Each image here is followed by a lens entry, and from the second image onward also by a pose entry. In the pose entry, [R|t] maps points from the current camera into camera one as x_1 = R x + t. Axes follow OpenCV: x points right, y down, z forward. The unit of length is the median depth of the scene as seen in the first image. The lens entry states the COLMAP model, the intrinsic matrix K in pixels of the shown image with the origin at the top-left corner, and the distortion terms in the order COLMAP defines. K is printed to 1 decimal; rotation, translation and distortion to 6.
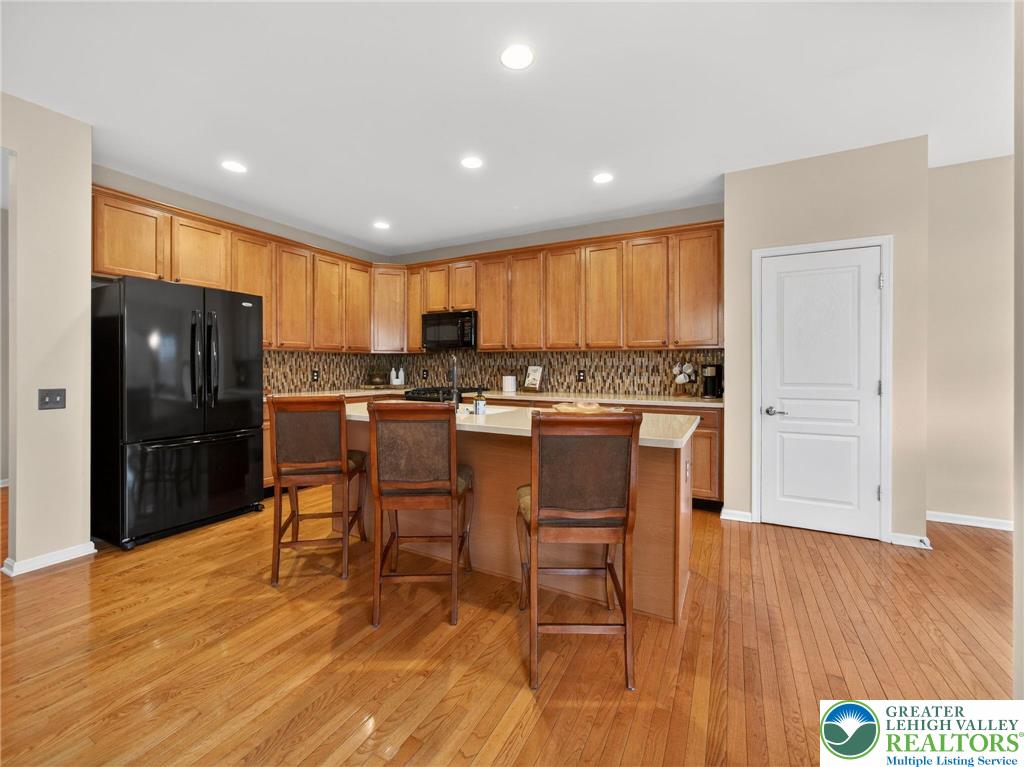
lens RADIAL K [[420.7, 0, 515.4], [0, 420.7, 366.9], [0, 0, 1]] dist [-0.016028, 0.006557]
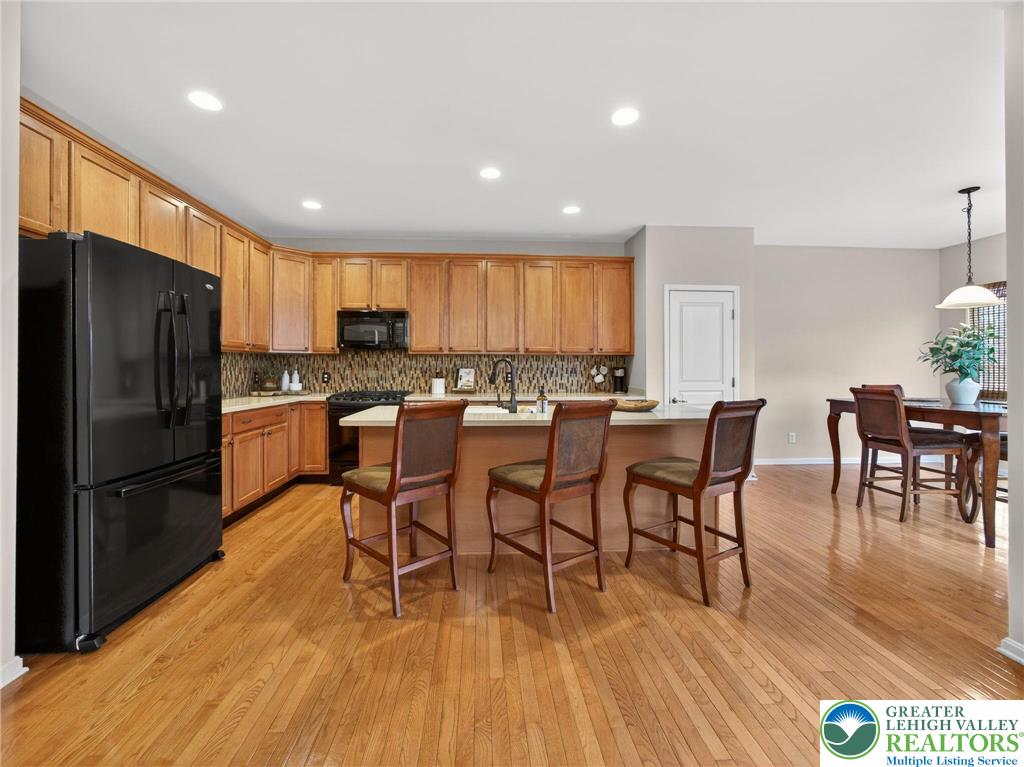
lens RADIAL K [[420.7, 0, 505.3], [0, 420.7, 366.6], [0, 0, 1]] dist [-0.016028, 0.006557]
pose [[0.856563, 0.001673, 0.516040, -0.441944], [0.000857, 0.999989, -0.004664, -0.001780], [-0.516042, 0.004437, 0.856552, 0.063635]]
